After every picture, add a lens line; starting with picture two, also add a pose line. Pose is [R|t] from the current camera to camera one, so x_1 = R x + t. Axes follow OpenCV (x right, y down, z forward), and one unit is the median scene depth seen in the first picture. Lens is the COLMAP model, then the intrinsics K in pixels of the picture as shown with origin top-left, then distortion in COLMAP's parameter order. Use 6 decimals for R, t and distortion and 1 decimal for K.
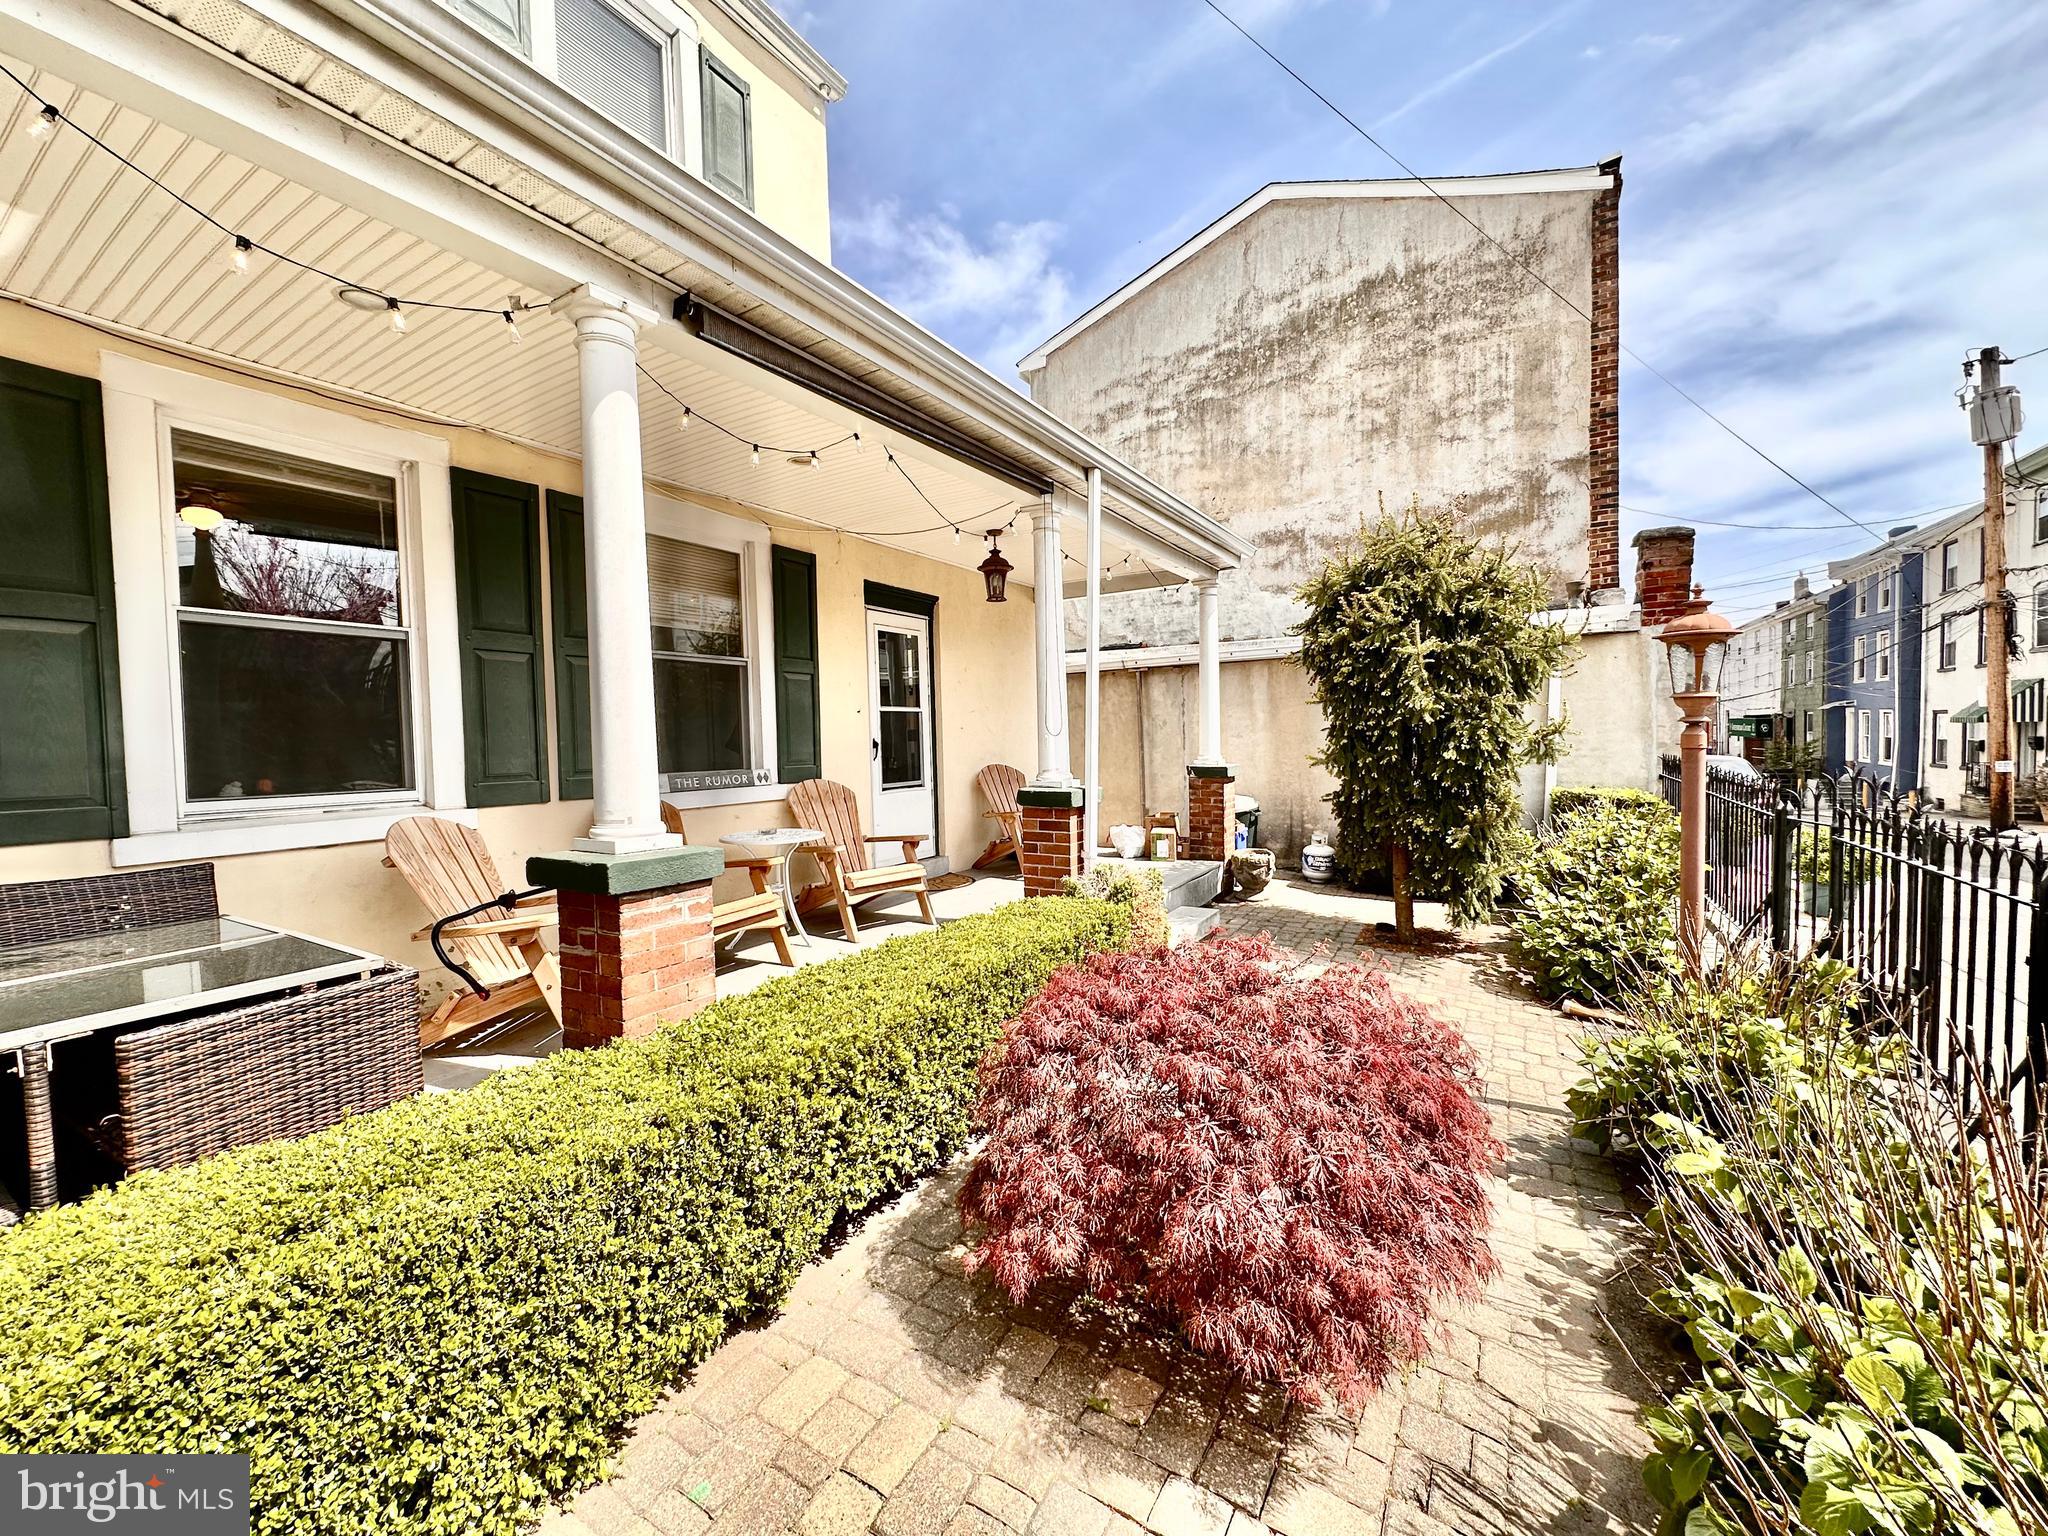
lens RADIAL K [[813.3, 0, 1027.8], [0, 813.3, 772.5], [0, 0, 1]] dist [-0.003063, 0.000887]
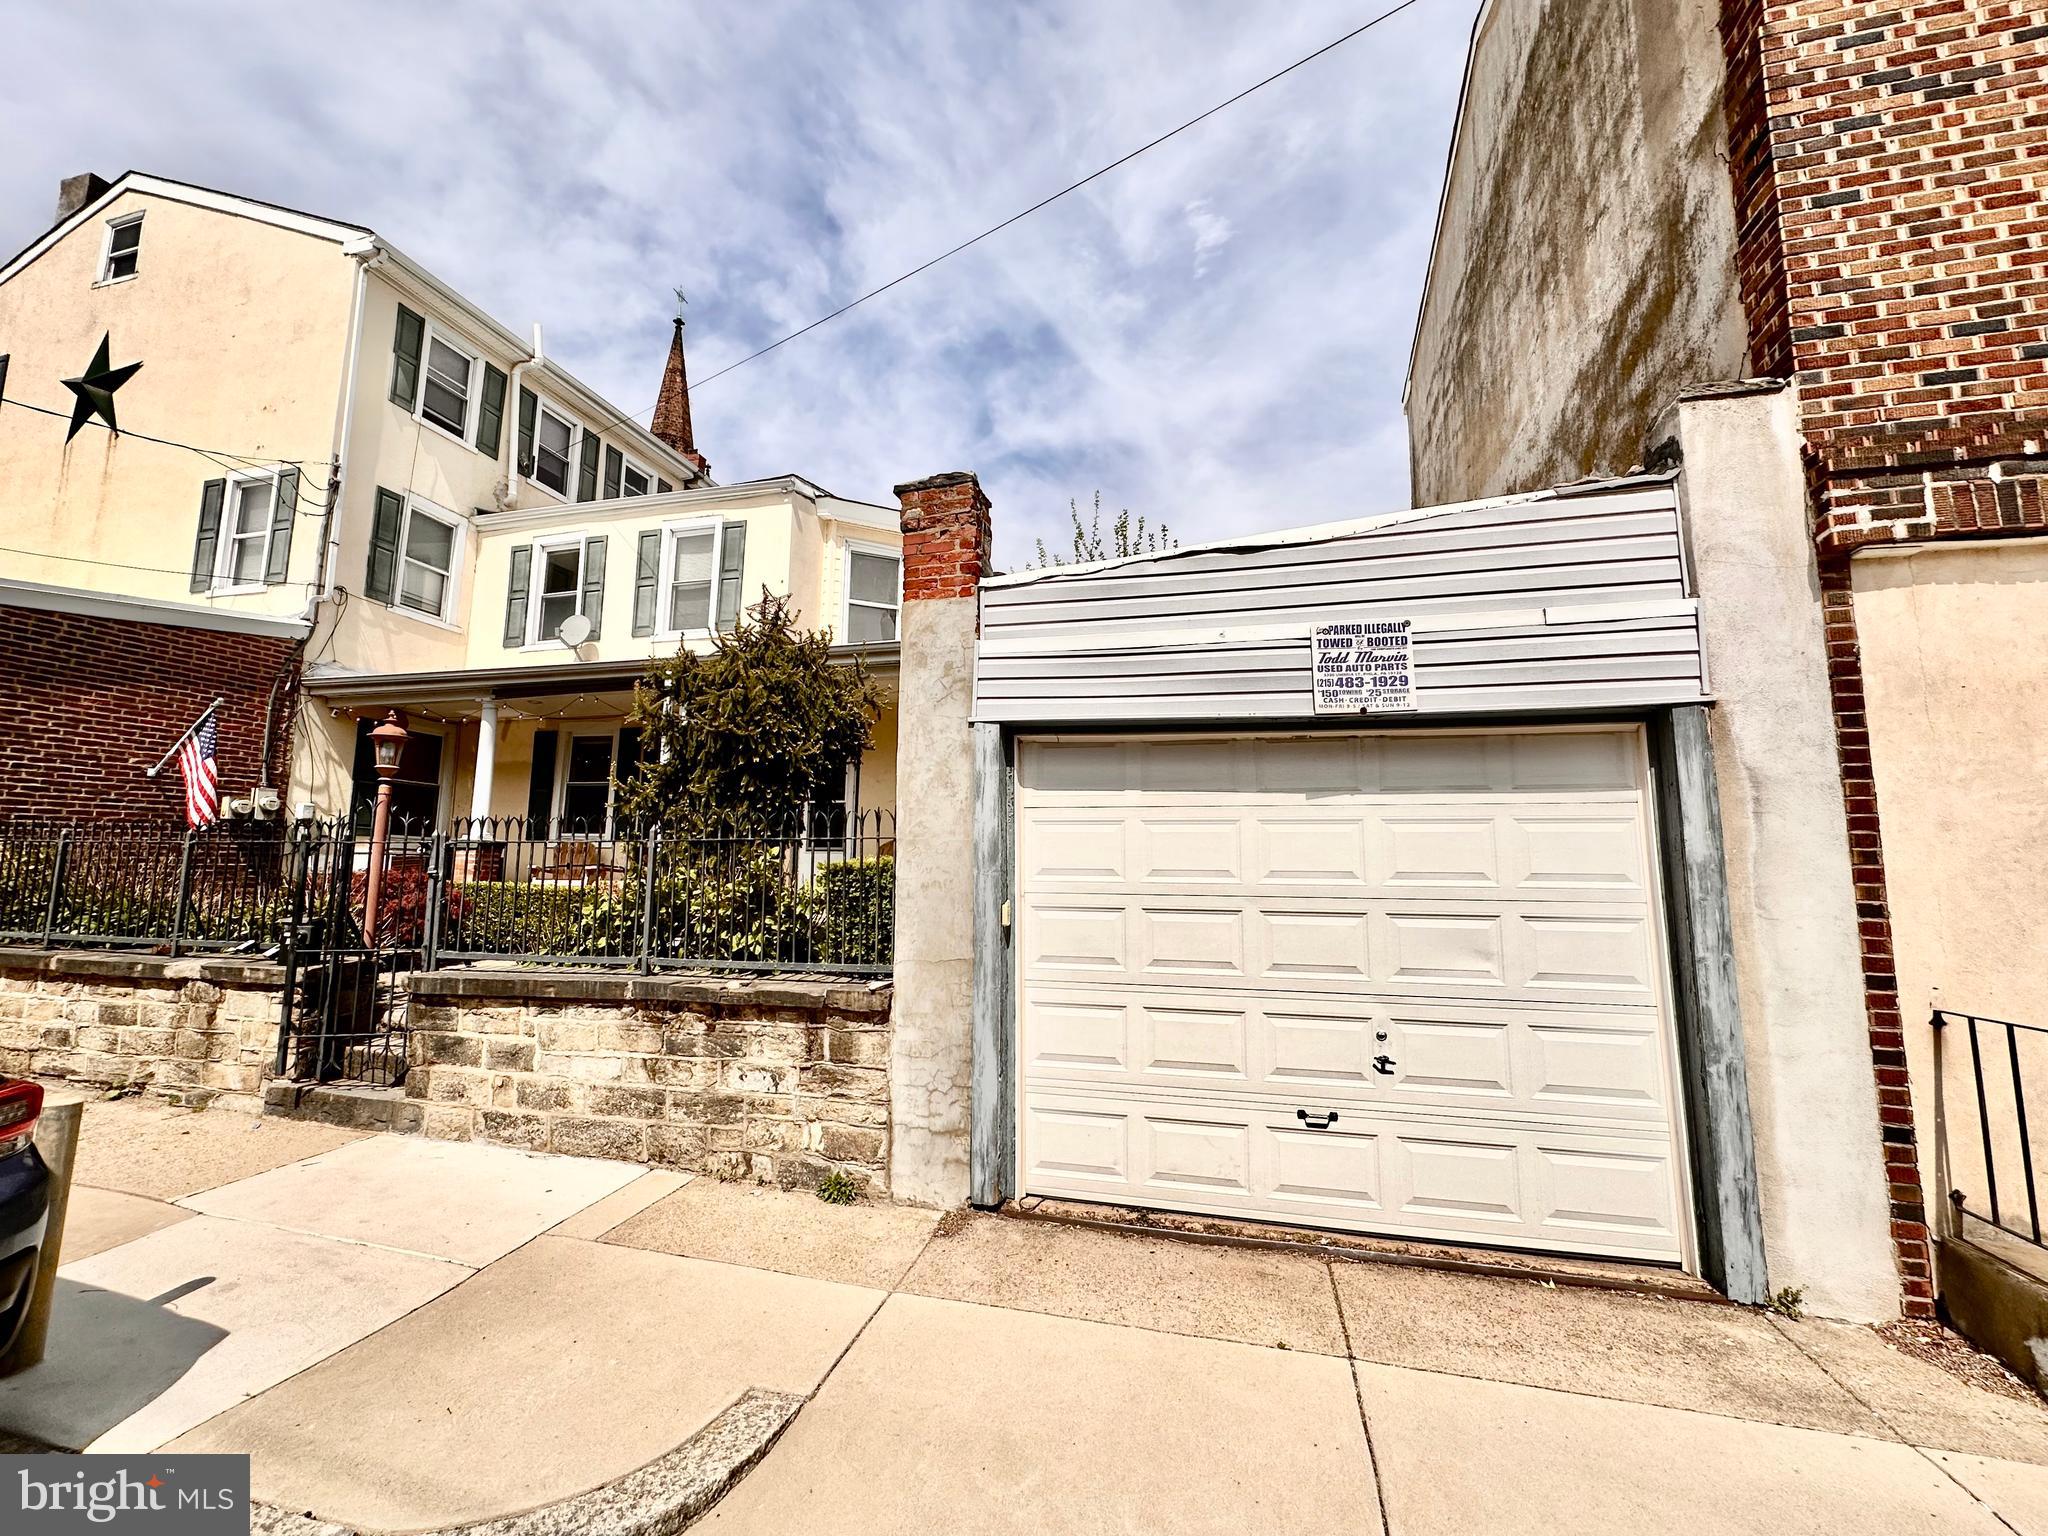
lens RADIAL K [[813.3, 0, 1022.6], [0, 813.3, 769.1], [0, 0, 1]] dist [-0.003063, 0.000887]
pose [[0.271713, -0.091216, -0.958046, 2.283674], [-0.062593, 0.991715, -0.112174, 0.021852], [0.960341, 0.090446, 0.263752, 1.440156]]
